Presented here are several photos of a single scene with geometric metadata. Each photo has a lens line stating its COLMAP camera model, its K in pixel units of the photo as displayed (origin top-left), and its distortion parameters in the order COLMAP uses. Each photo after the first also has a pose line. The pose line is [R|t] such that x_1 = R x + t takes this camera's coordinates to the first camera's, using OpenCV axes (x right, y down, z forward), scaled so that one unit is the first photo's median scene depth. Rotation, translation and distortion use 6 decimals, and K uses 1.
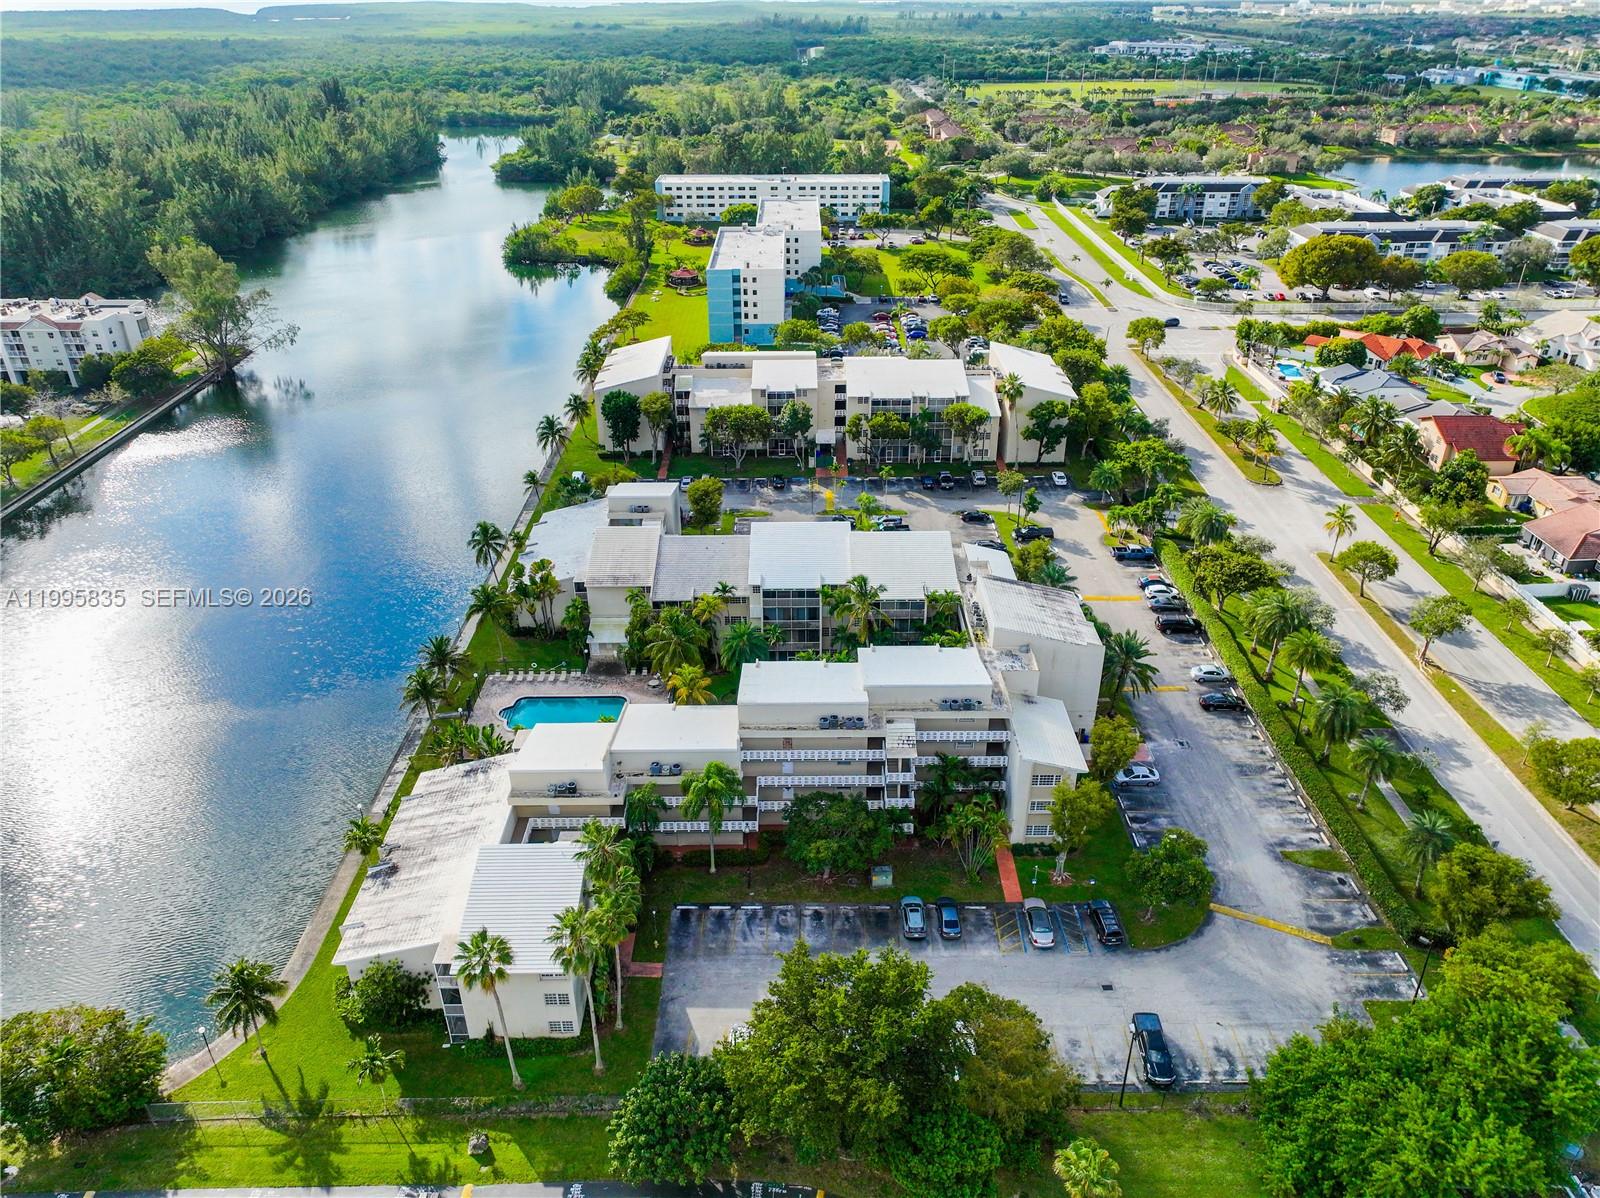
lens RADIAL K [[1122.8, 0, 800.0], [0, 1122.8, 599.0], [0, 0, 1]] dist [0.003512, 0.005062]
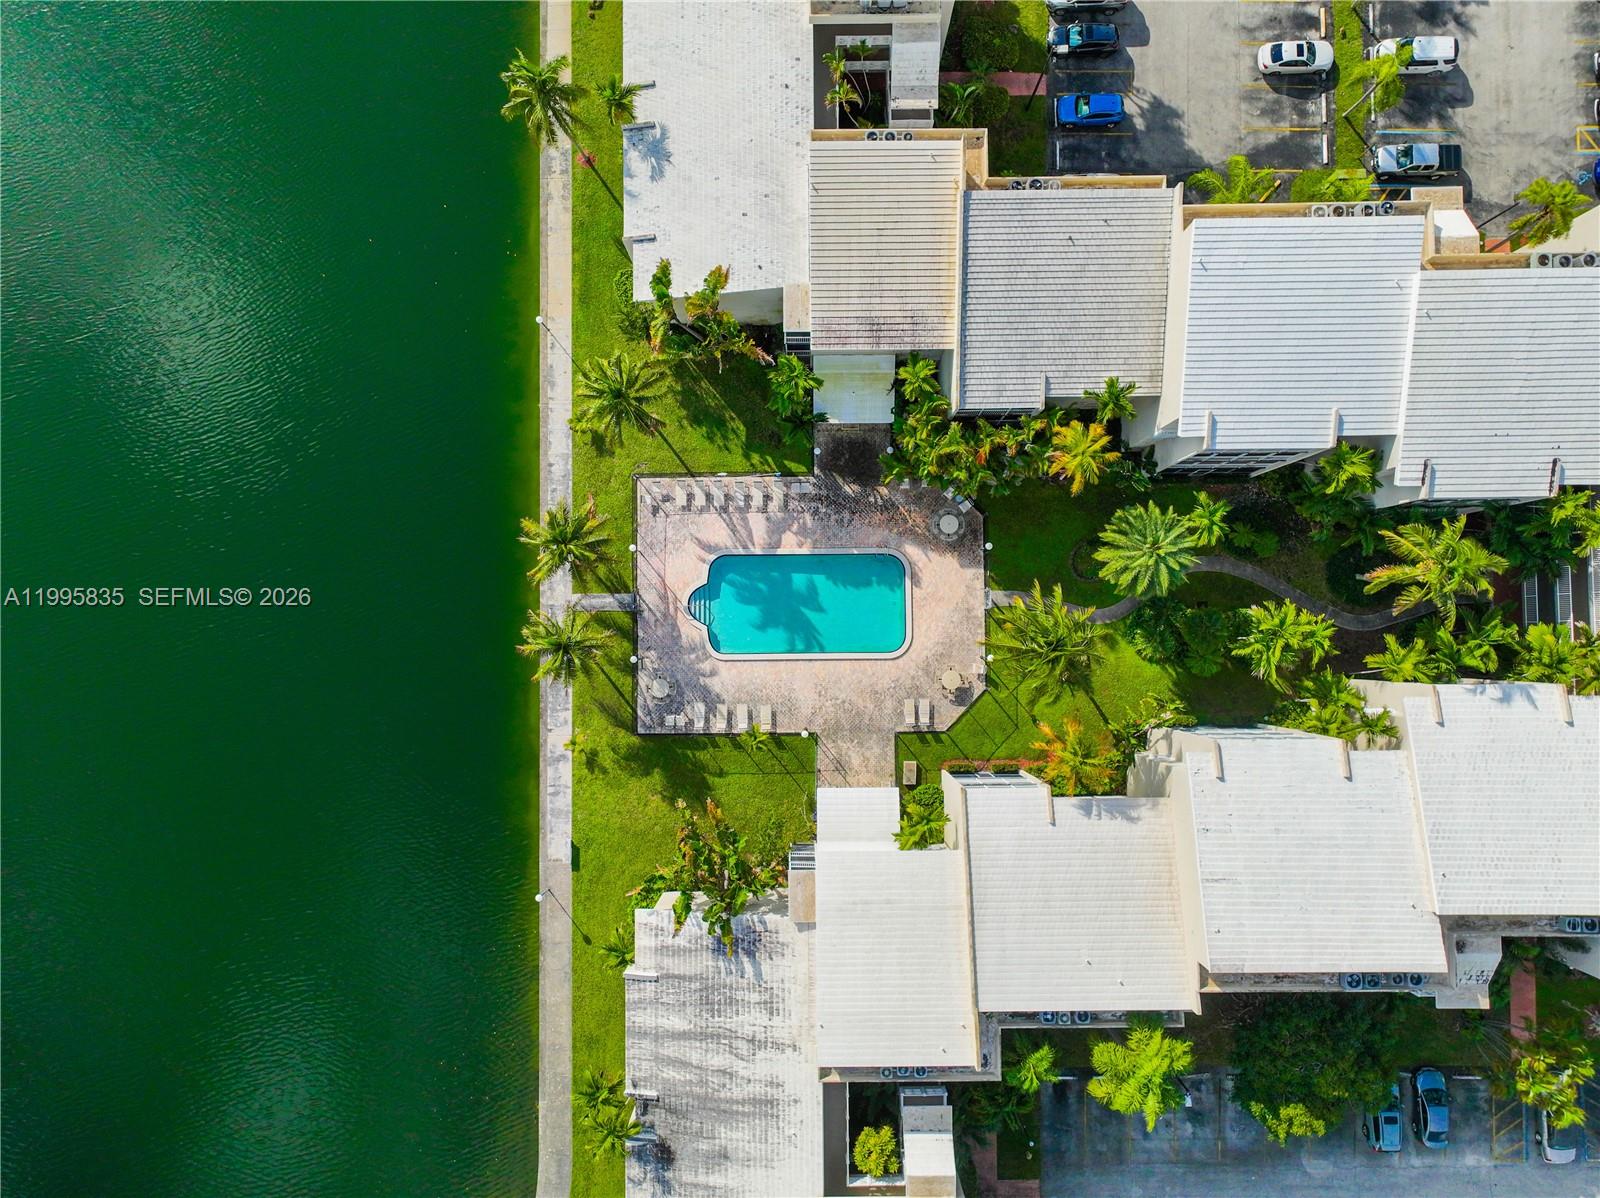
lens RADIAL K [[1122.8, 0, 800.0], [0, 1122.8, 599.0], [0, 0, 1]] dist [0.003512, 0.005062]
pose [[0.999994, -0.002187, -0.002750, -0.202991], [0.003488, 0.523802, 0.851833, -0.379744], [-0.000423, -0.851837, 0.523807, 0.680647]]
